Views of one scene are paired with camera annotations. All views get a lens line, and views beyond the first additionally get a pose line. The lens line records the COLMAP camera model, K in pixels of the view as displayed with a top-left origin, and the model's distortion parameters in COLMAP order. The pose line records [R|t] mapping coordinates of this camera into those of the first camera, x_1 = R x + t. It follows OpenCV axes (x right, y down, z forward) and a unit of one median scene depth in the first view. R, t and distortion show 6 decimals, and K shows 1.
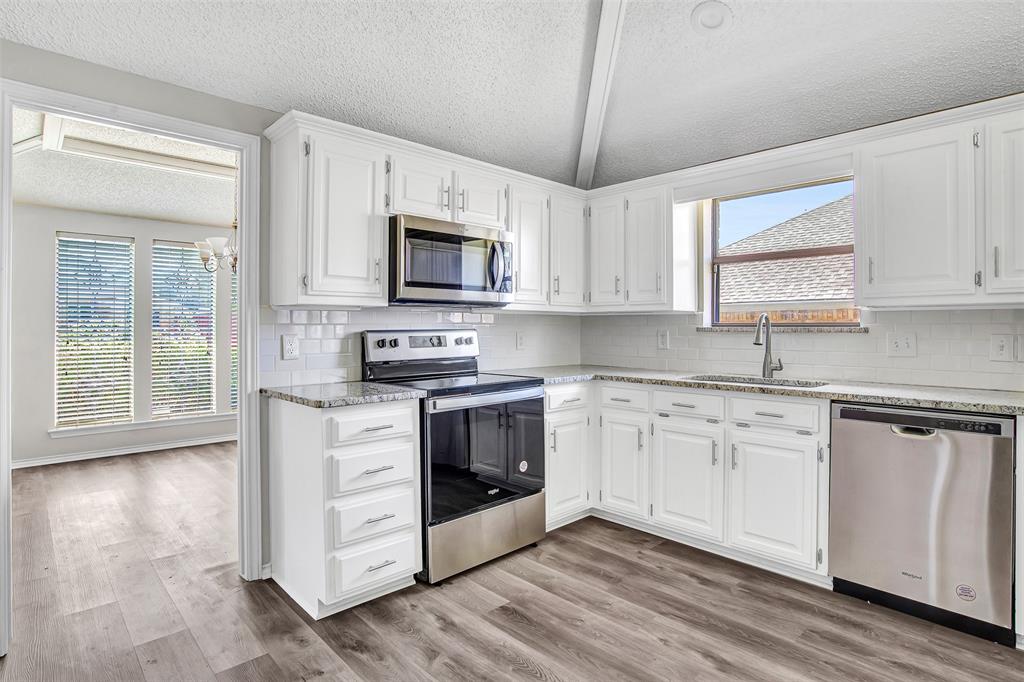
lens RADIAL K [[547.5, 0, 521.4], [0, 547.5, 322.1], [0, 0, 1]] dist [-0.044698, 0.018369]
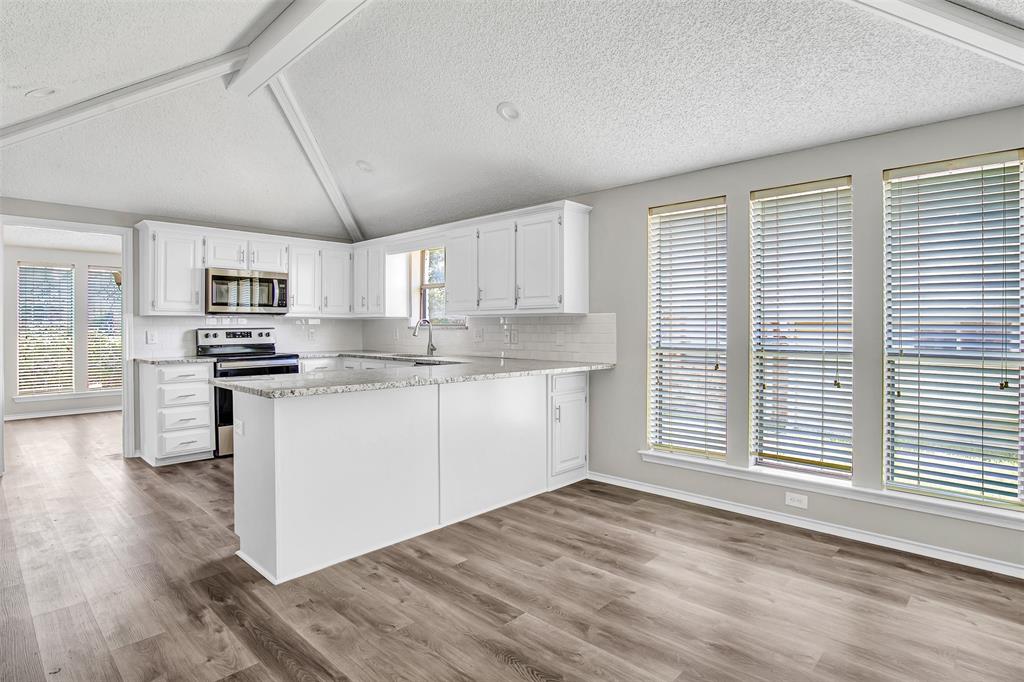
lens RADIAL K [[547.5, 0, 529.6], [0, 547.5, 328.0], [0, 0, 1]] dist [-0.044698, 0.018369]
pose [[0.998793, -0.002190, 0.049078, 0.792007], [0.001562, 0.999916, 0.012830, -0.008690], [-0.049102, -0.012738, 0.998713, -0.934153]]
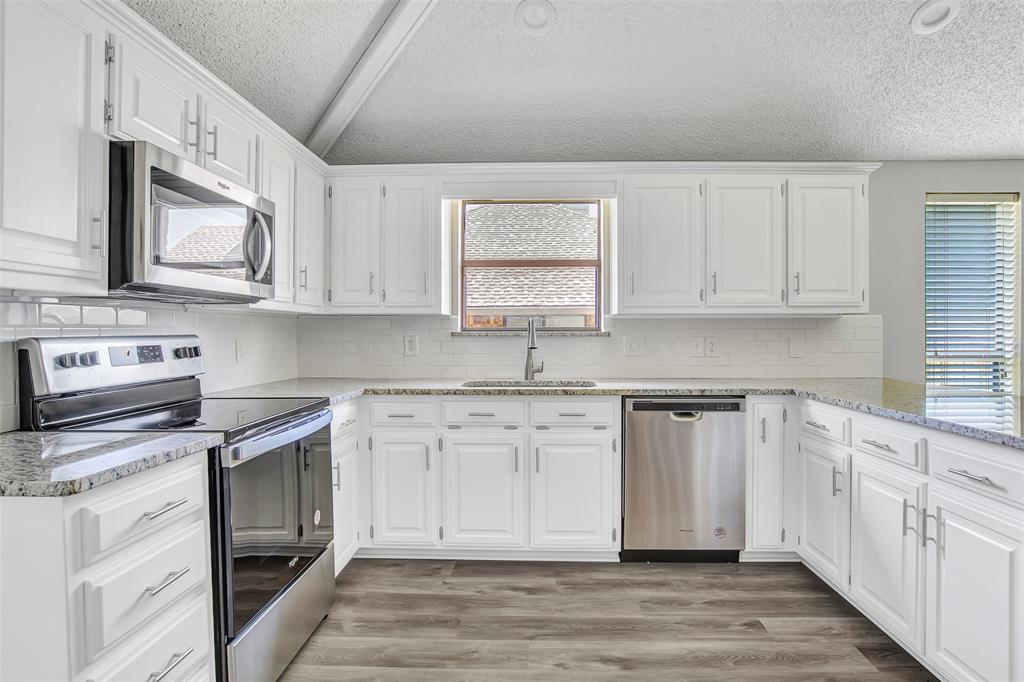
lens RADIAL K [[547.5, 0, 529.0], [0, 547.5, 334.6], [0, 0, 1]] dist [-0.044698, 0.018369]
pose [[0.711167, -0.004622, 0.703008, -0.326460], [-0.005292, 0.999915, 0.011928, 0.002826], [-0.703003, -0.012203, 0.711082, 0.283055]]
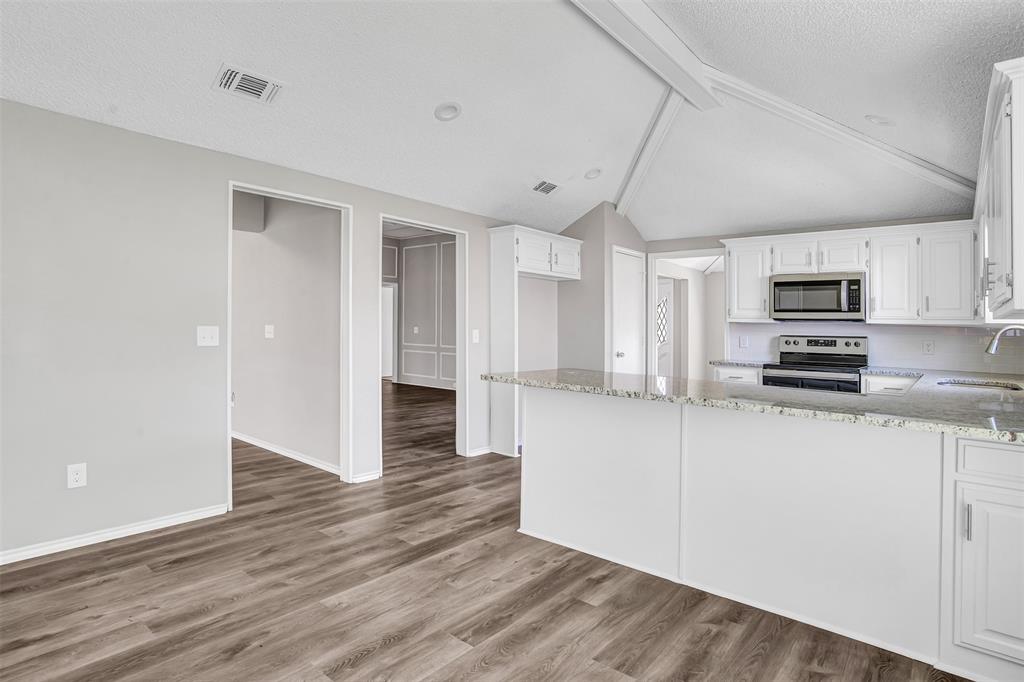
lens RADIAL K [[547.5, 0, 510.7], [0, 547.5, 335.7], [0, 0, 1]] dist [-0.044698, 0.018369]
pose [[0.077477, 0.014900, -0.996883, 1.597081], [-0.011580, 0.999834, 0.014044, 0.001457], [0.996927, 0.010456, 0.077636, -0.083213]]
